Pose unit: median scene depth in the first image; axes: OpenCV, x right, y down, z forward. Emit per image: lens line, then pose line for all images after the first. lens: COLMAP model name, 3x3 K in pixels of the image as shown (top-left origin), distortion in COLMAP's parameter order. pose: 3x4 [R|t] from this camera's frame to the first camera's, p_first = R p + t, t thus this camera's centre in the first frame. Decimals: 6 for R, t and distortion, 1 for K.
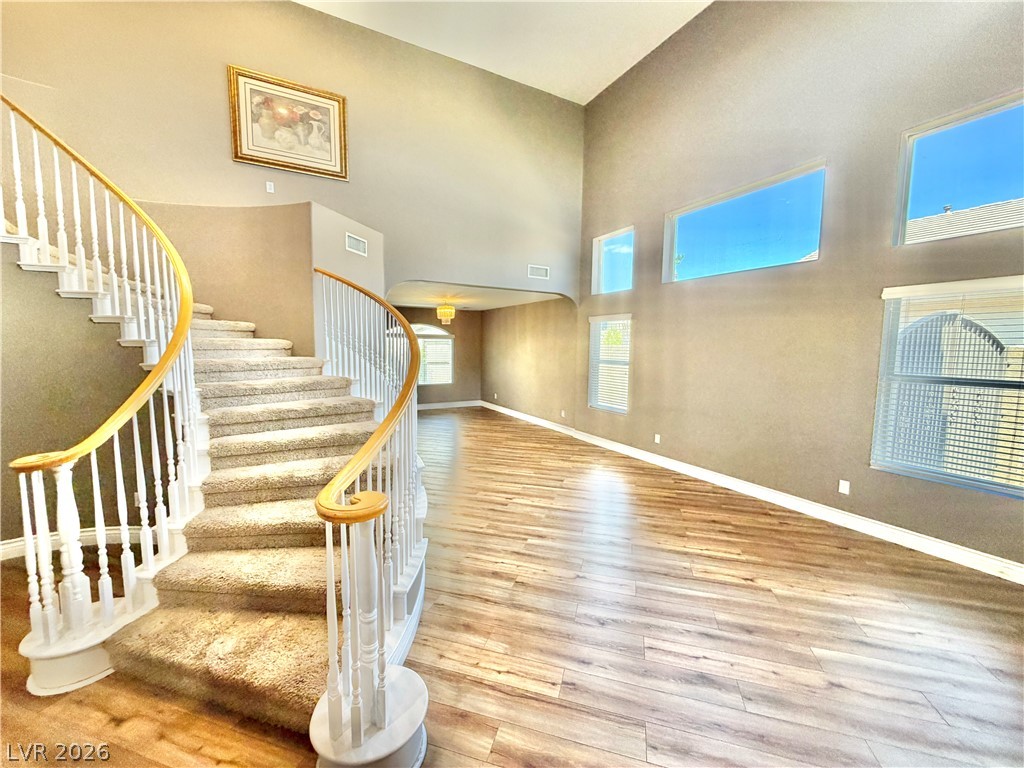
lens RADIAL K [[409.2, 0, 508.8], [0, 409.2, 382.4], [0, 0, 1]] dist [-0.000049, 0.000612]
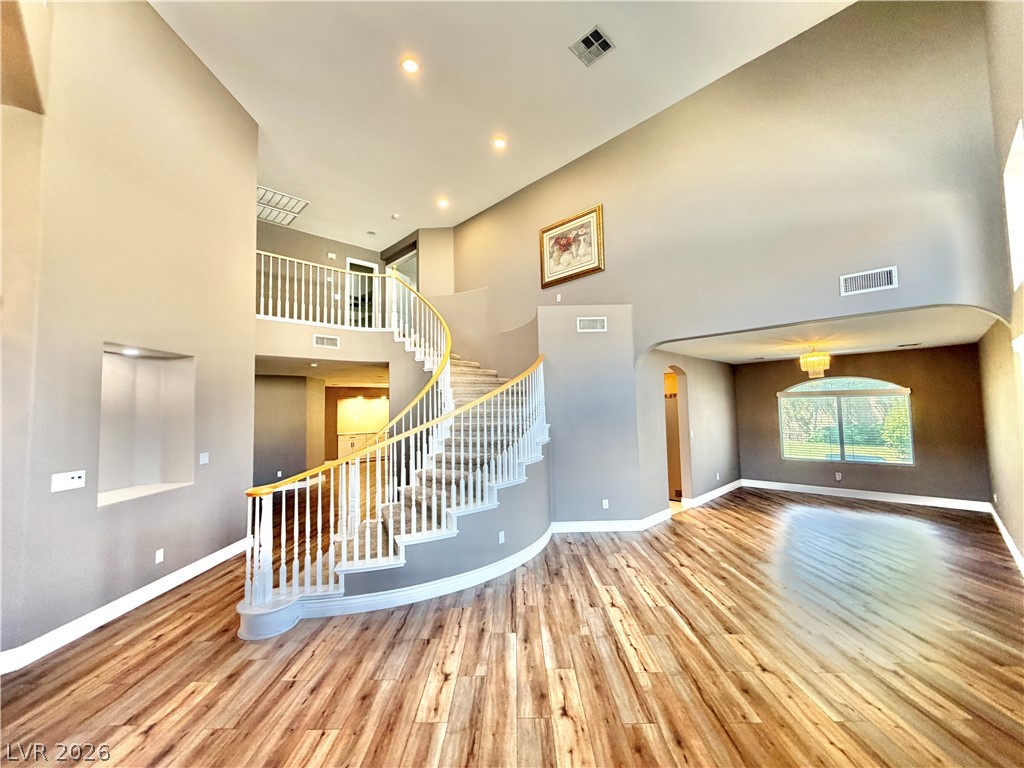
lens RADIAL K [[409.2, 0, 512.0], [0, 409.2, 382.2], [0, 0, 1]] dist [-0.000049, 0.000612]
pose [[0.274181, -0.076831, -0.958604, 0.670461], [-0.064849, 0.993057, -0.098140, -0.049286], [0.959489, 0.089072, 0.267295, 0.505737]]
